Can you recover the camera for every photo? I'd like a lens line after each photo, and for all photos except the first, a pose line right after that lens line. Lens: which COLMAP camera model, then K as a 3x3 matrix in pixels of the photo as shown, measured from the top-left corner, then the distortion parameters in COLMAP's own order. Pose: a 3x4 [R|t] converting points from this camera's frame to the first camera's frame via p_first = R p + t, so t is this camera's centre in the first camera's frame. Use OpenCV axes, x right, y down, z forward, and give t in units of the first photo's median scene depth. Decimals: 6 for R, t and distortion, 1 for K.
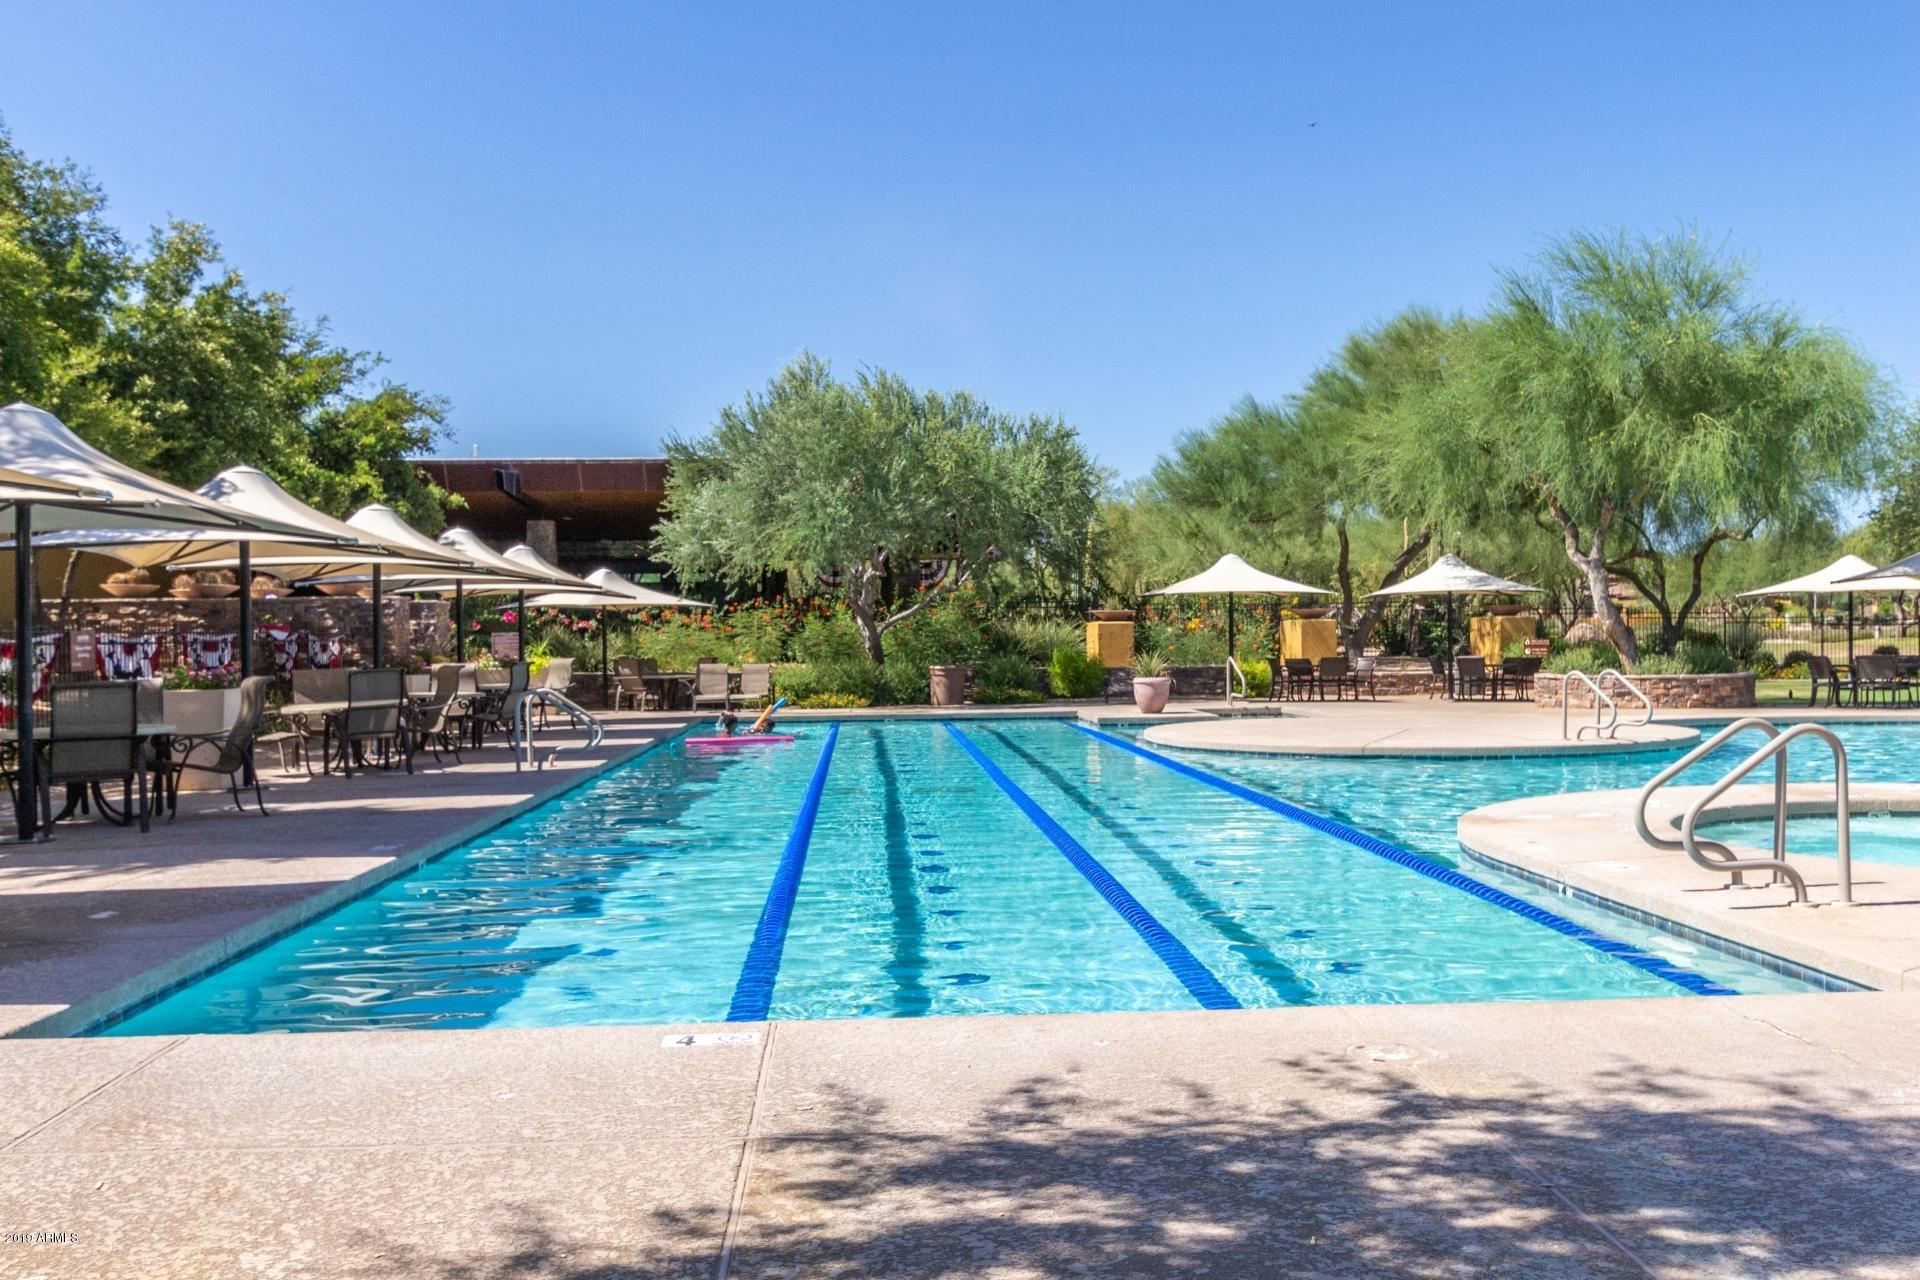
lens RADIAL K [[1672.7, 0, 967.6], [0, 1672.7, 650.7], [0, 0, 1]] dist [0.010980, 0.017870]
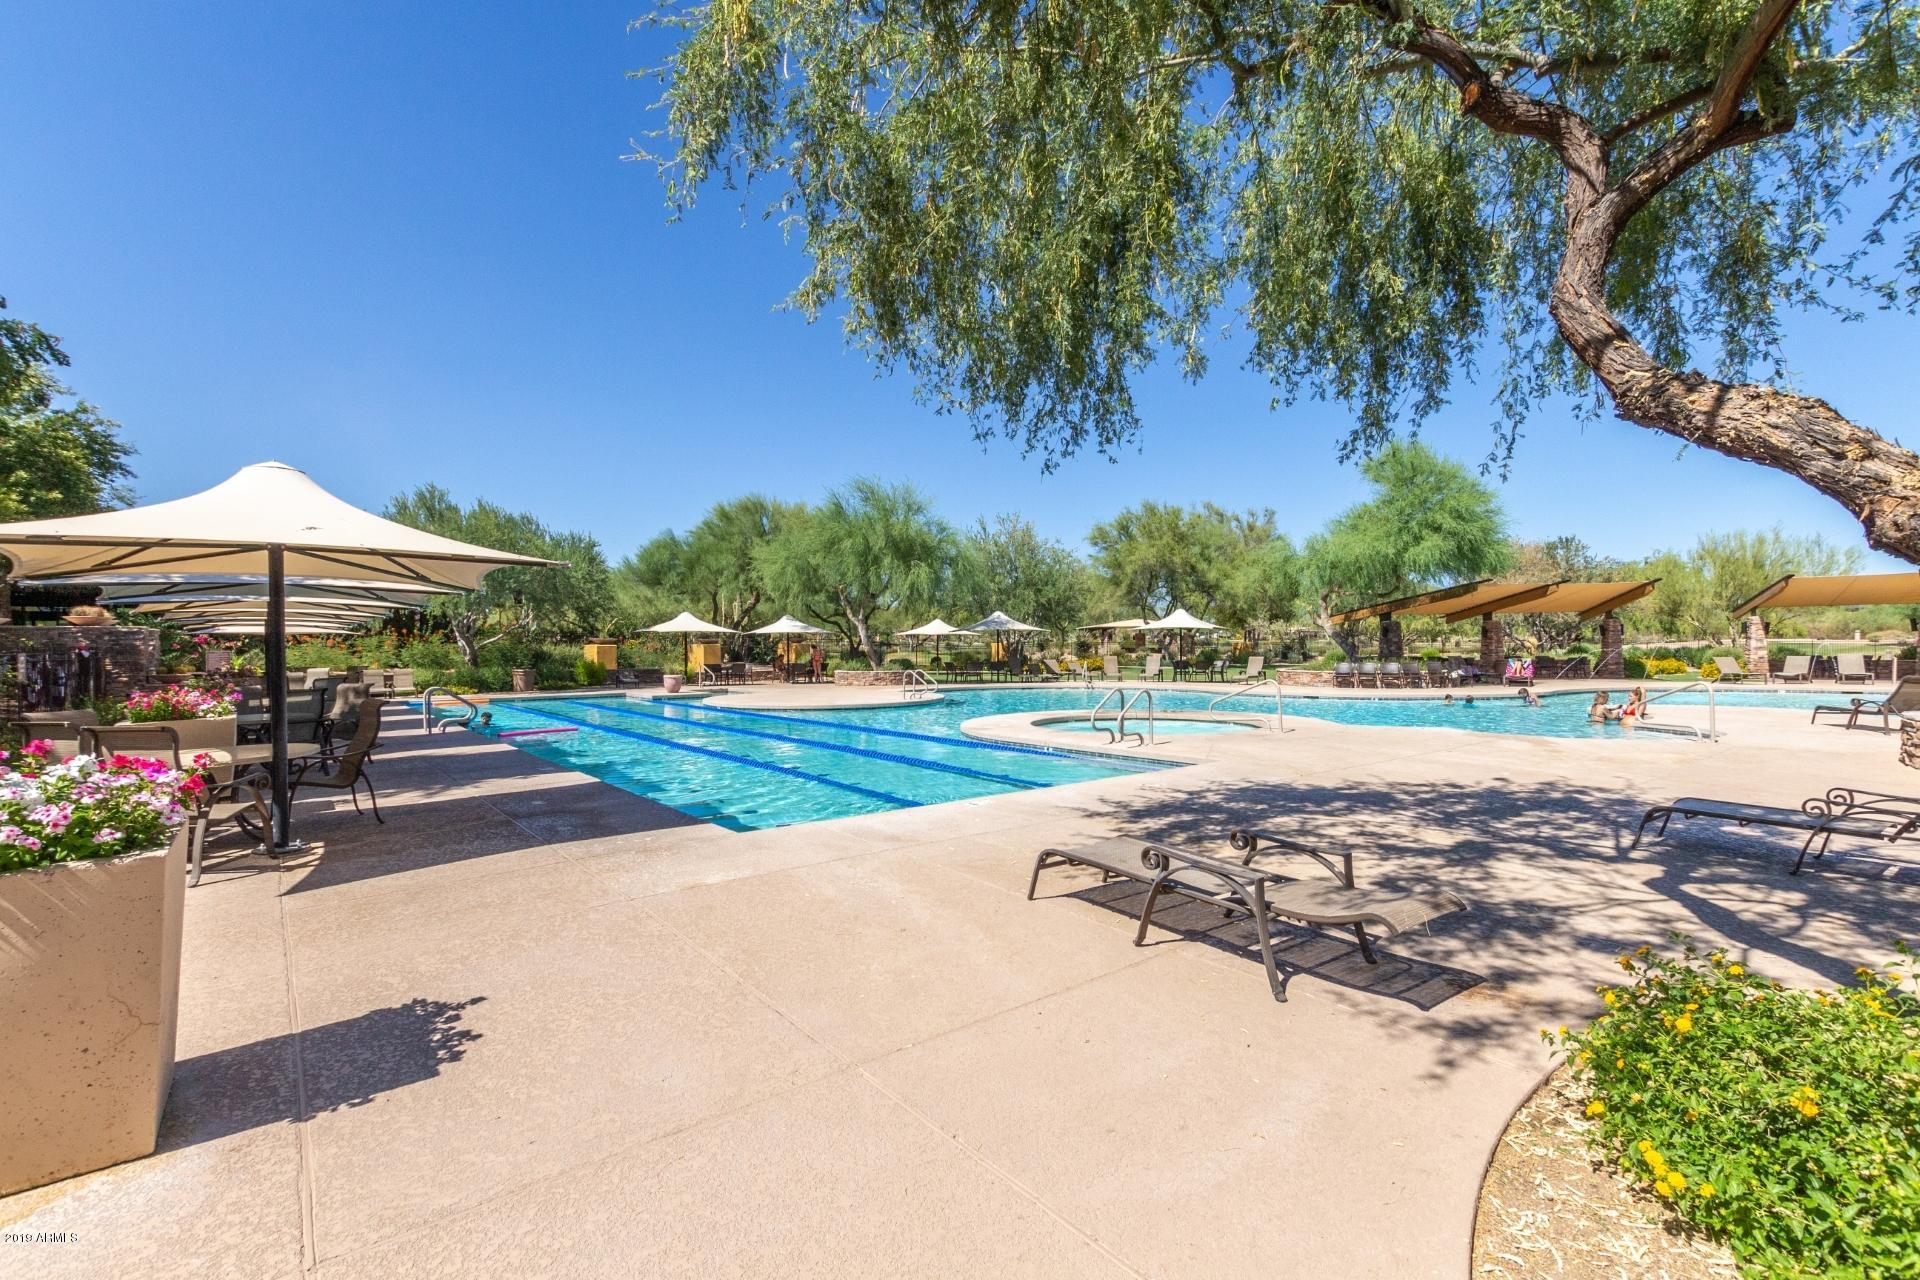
lens RADIAL K [[873.5, 0, 973.6], [0, 873.5, 646.7], [0, 0, 1]] dist [0.017365, 0.001610]
pose [[0.814764, 0.005974, 0.579763, -0.191343], [0.000137, 0.999945, -0.010497, -0.005991], [-0.579793, 0.008632, 0.814718, -0.049458]]
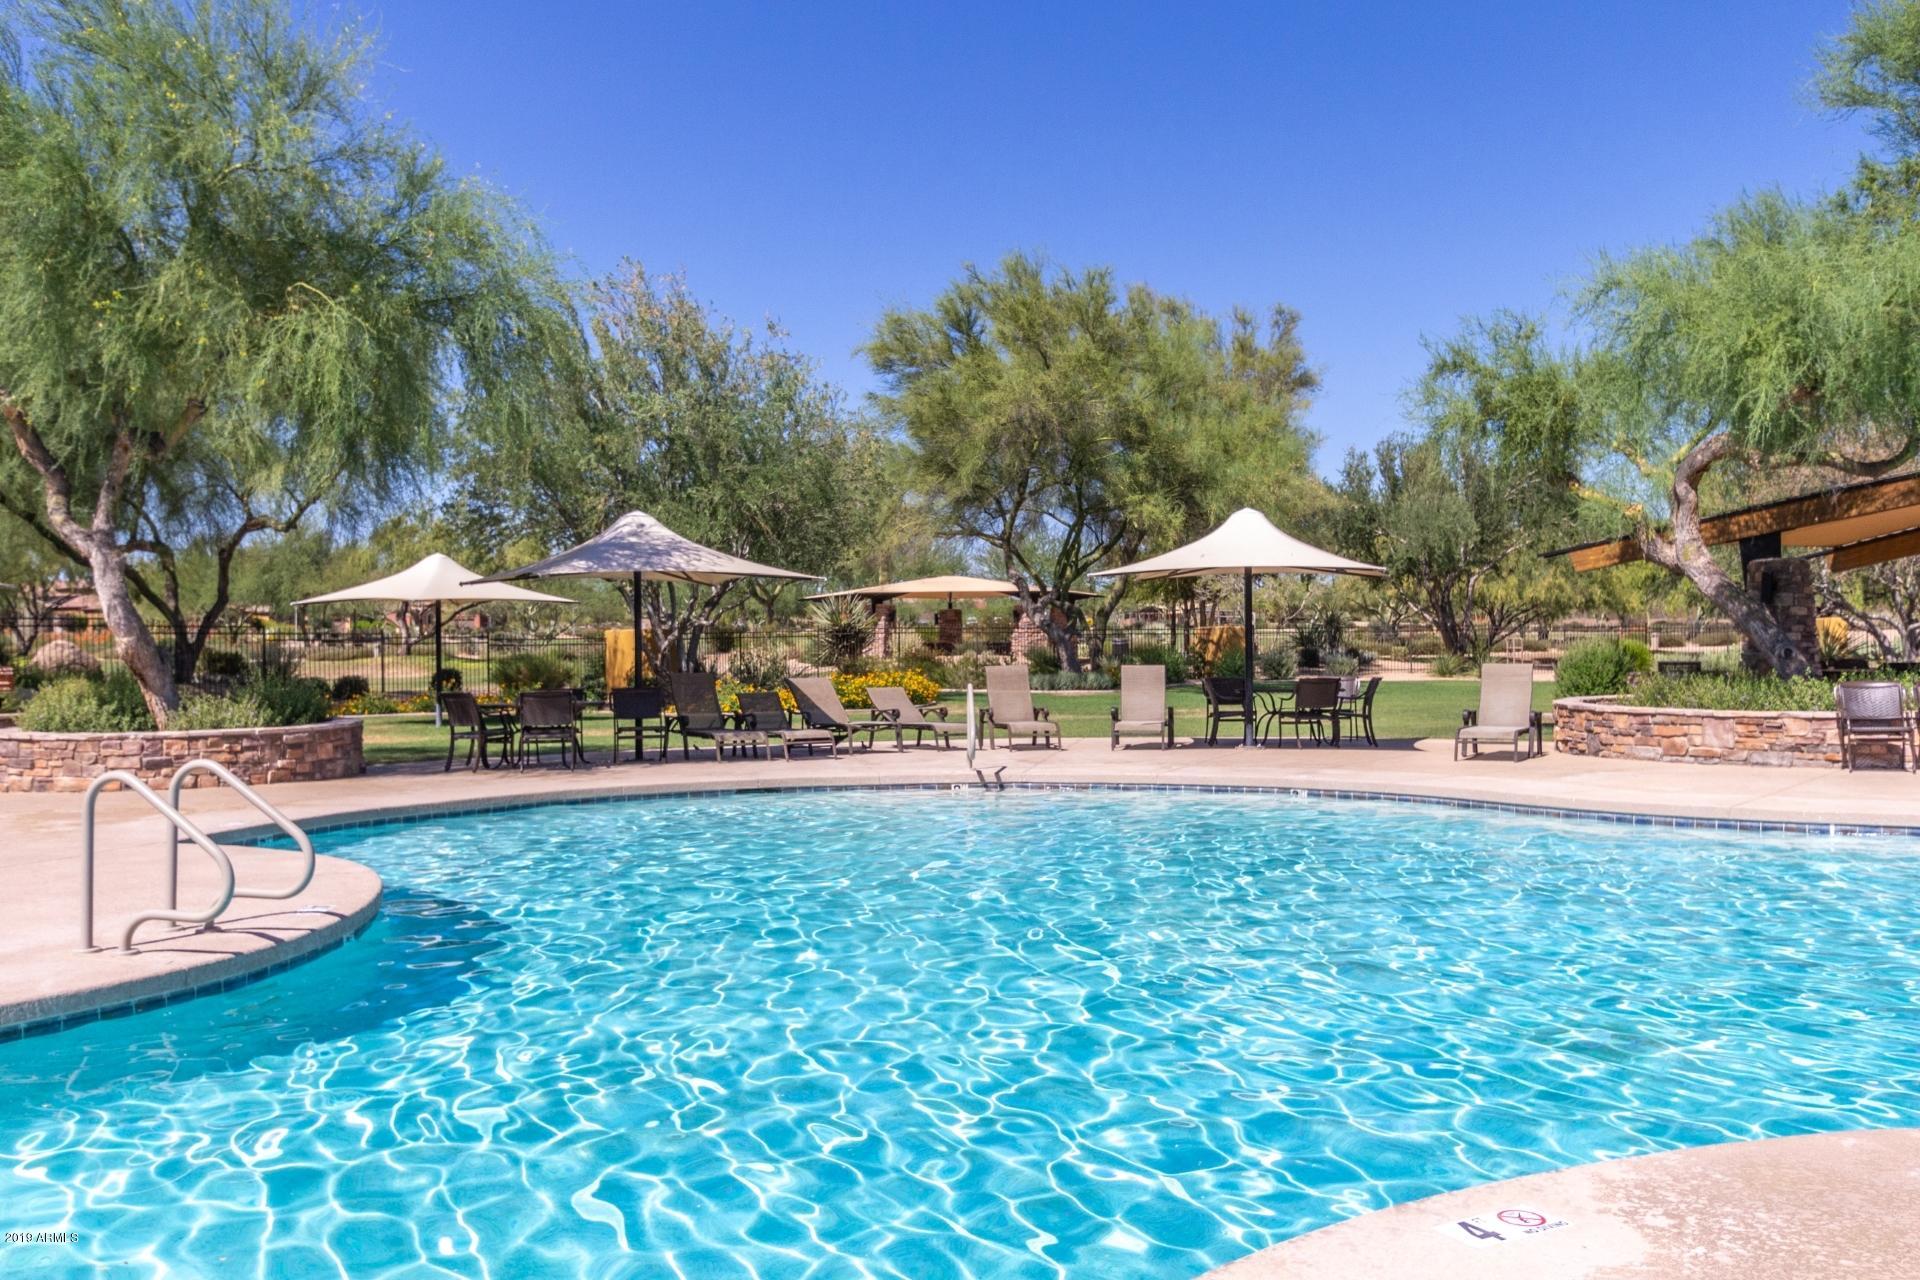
lens RADIAL K [[1672.7, 0, 955.9], [0, 1672.7, 674.1], [0, 0, 1]] dist [0.010980, 0.017870]
pose [[0.659244, -0.010349, 0.751858, 0.134177], [0.007017, 0.999946, 0.007610, -0.007571], [-0.751896, 0.000259, 0.659281, 0.400881]]
